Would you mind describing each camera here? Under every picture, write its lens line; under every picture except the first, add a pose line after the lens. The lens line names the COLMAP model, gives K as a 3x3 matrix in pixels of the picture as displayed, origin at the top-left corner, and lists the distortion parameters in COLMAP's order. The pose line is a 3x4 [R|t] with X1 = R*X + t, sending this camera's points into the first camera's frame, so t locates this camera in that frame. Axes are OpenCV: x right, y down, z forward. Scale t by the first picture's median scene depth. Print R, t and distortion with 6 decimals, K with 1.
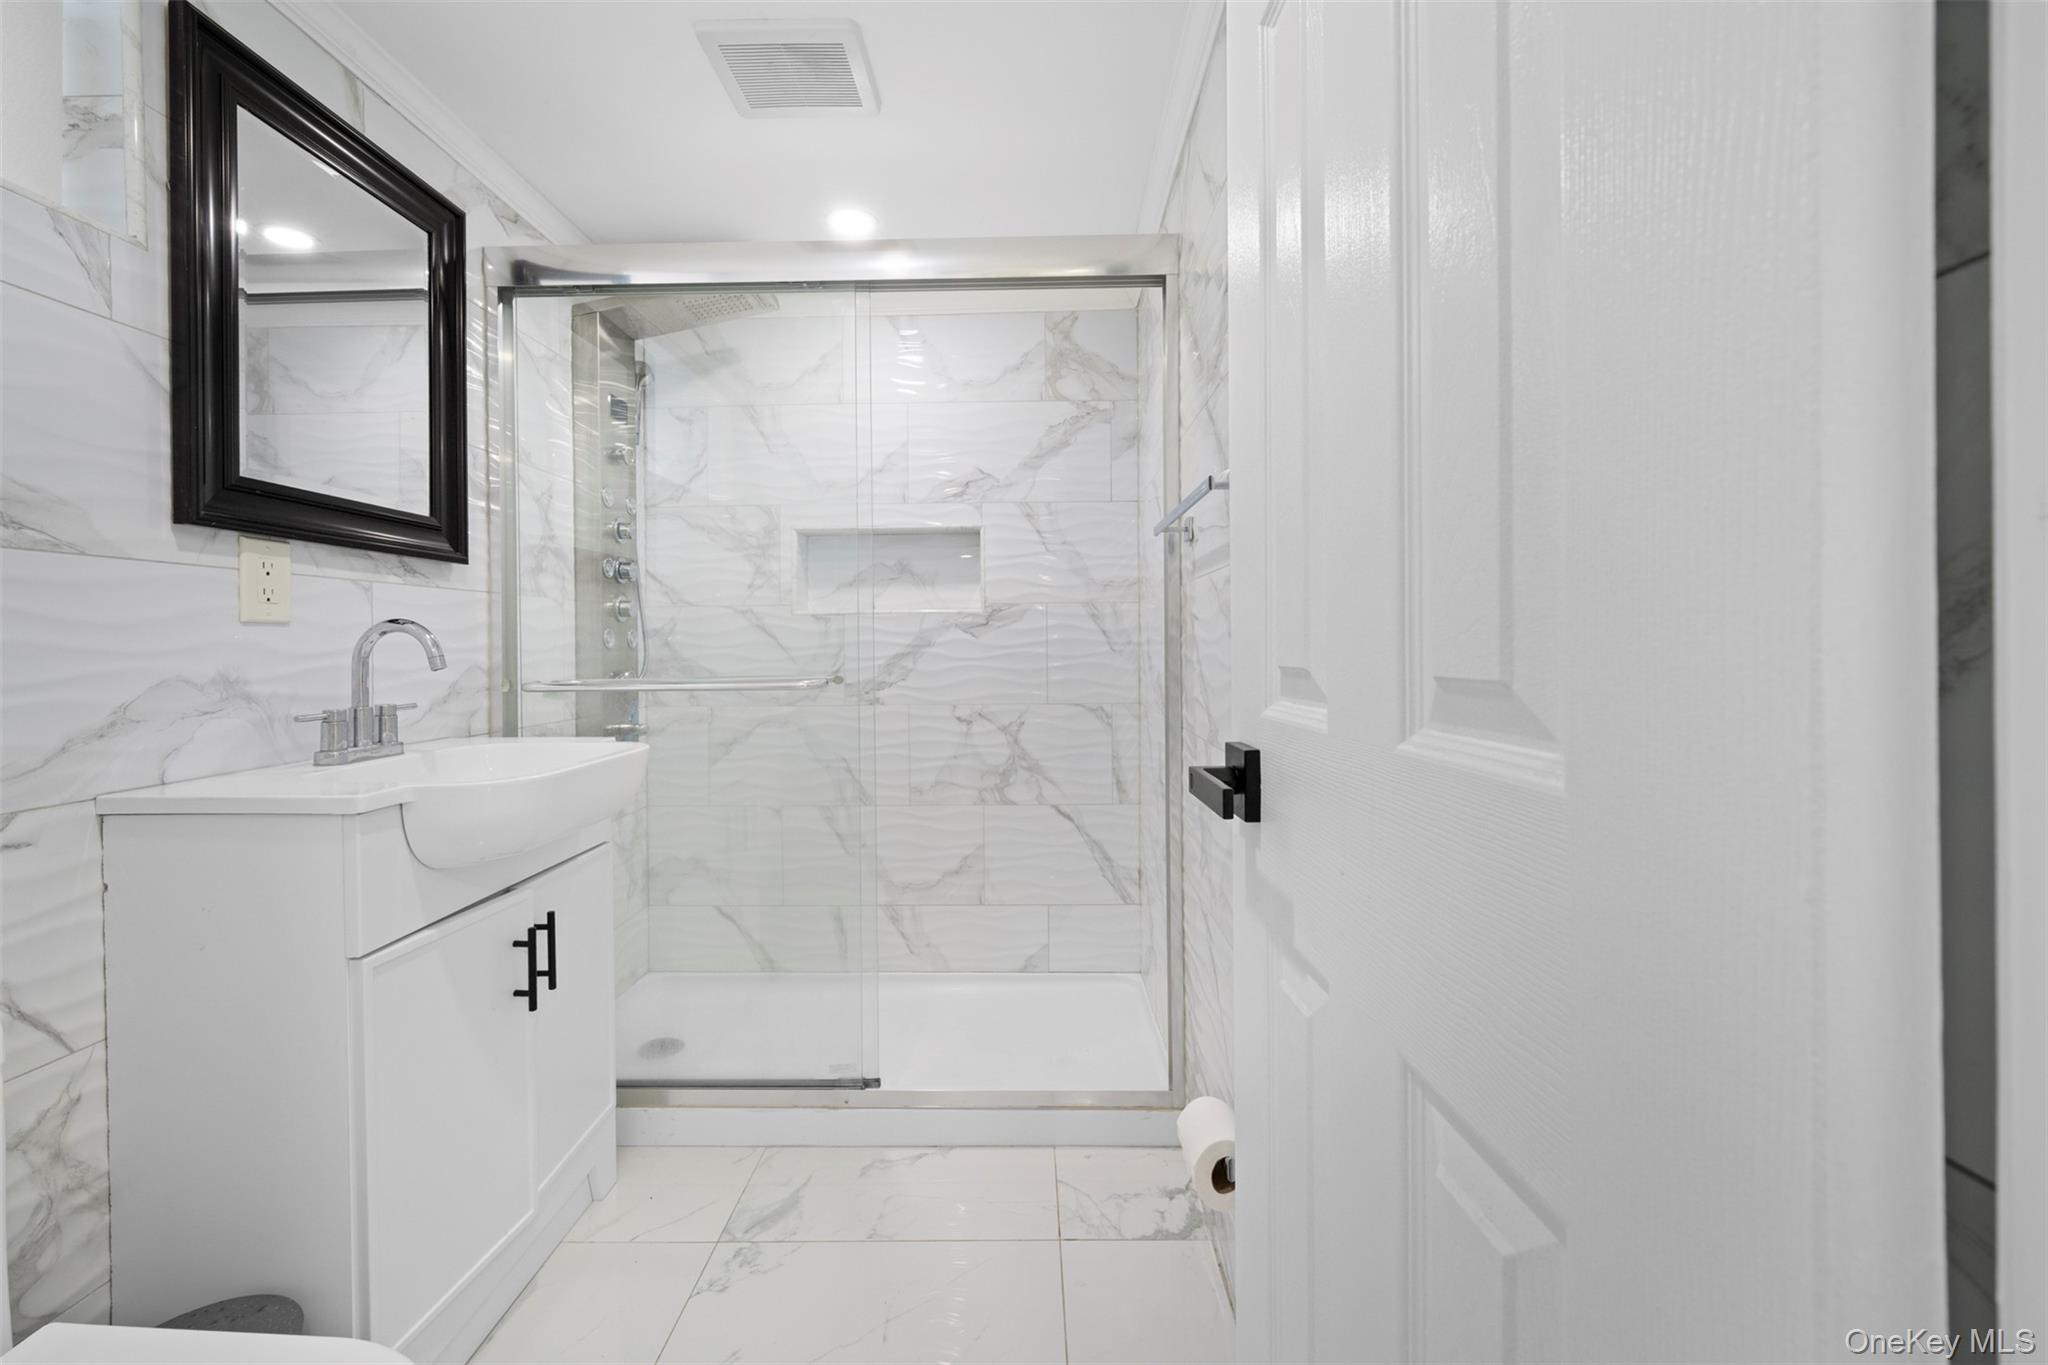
lens RADIAL K [[829.1, 0, 1015.1], [0, 829.1, 632.9], [0, 0, 1]] dist [-0.002454, 0.001159]
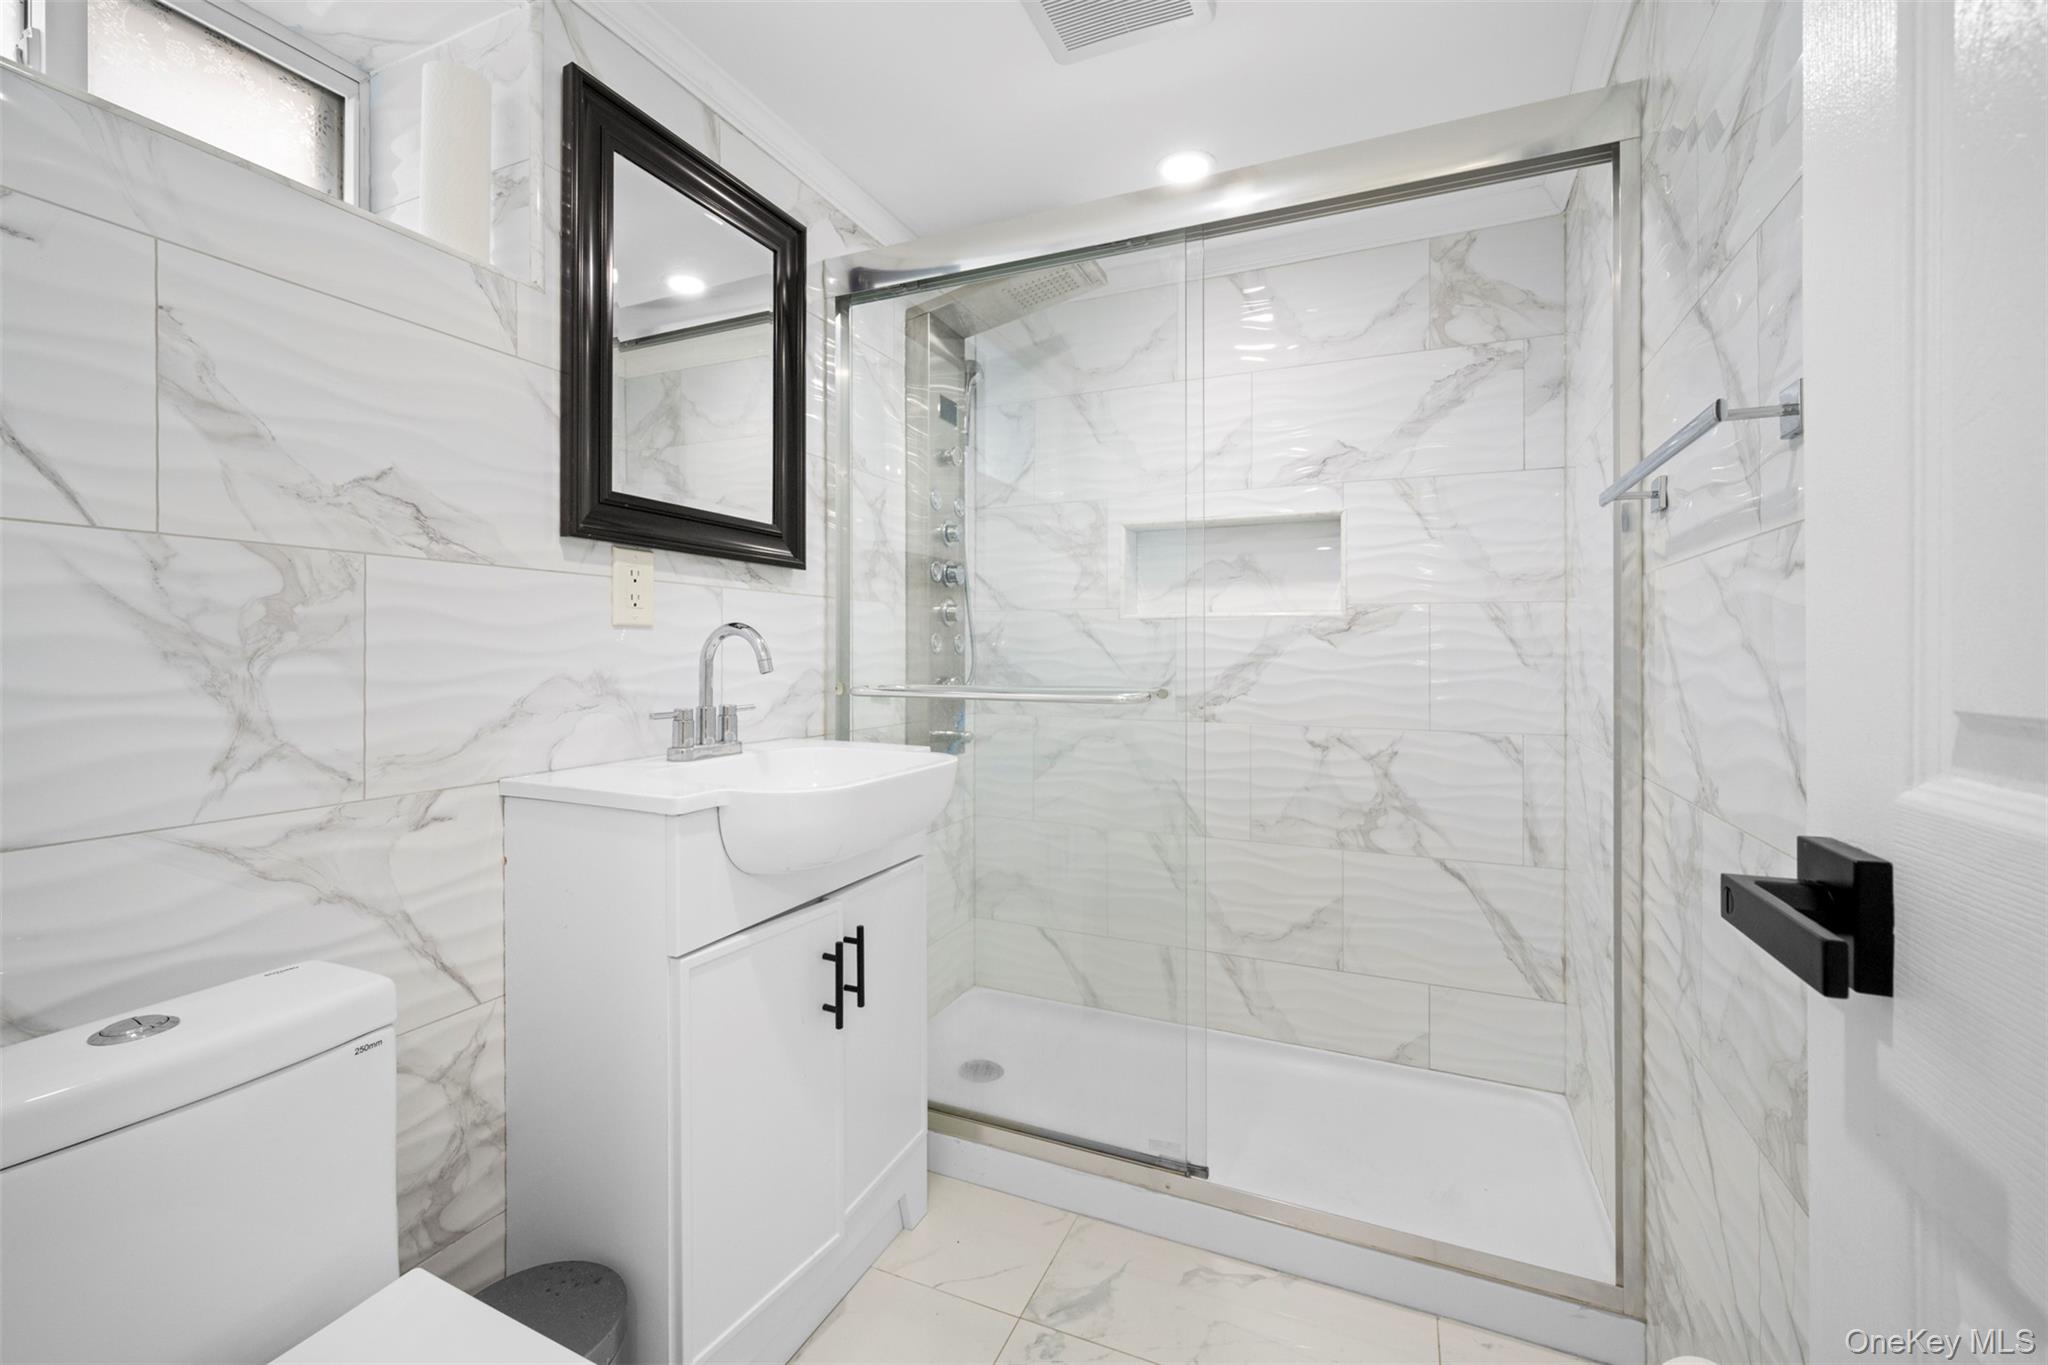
lens RADIAL K [[829.1, 0, 1026.0], [0, 829.1, 641.0], [0, 0, 1]] dist [-0.002454, 0.001159]
pose [[0.917864, 0.007223, -0.396830, -0.002240], [-0.006722, 0.999974, 0.002652, 0.000612], [0.396839, 0.000234, 0.917888, 0.153009]]
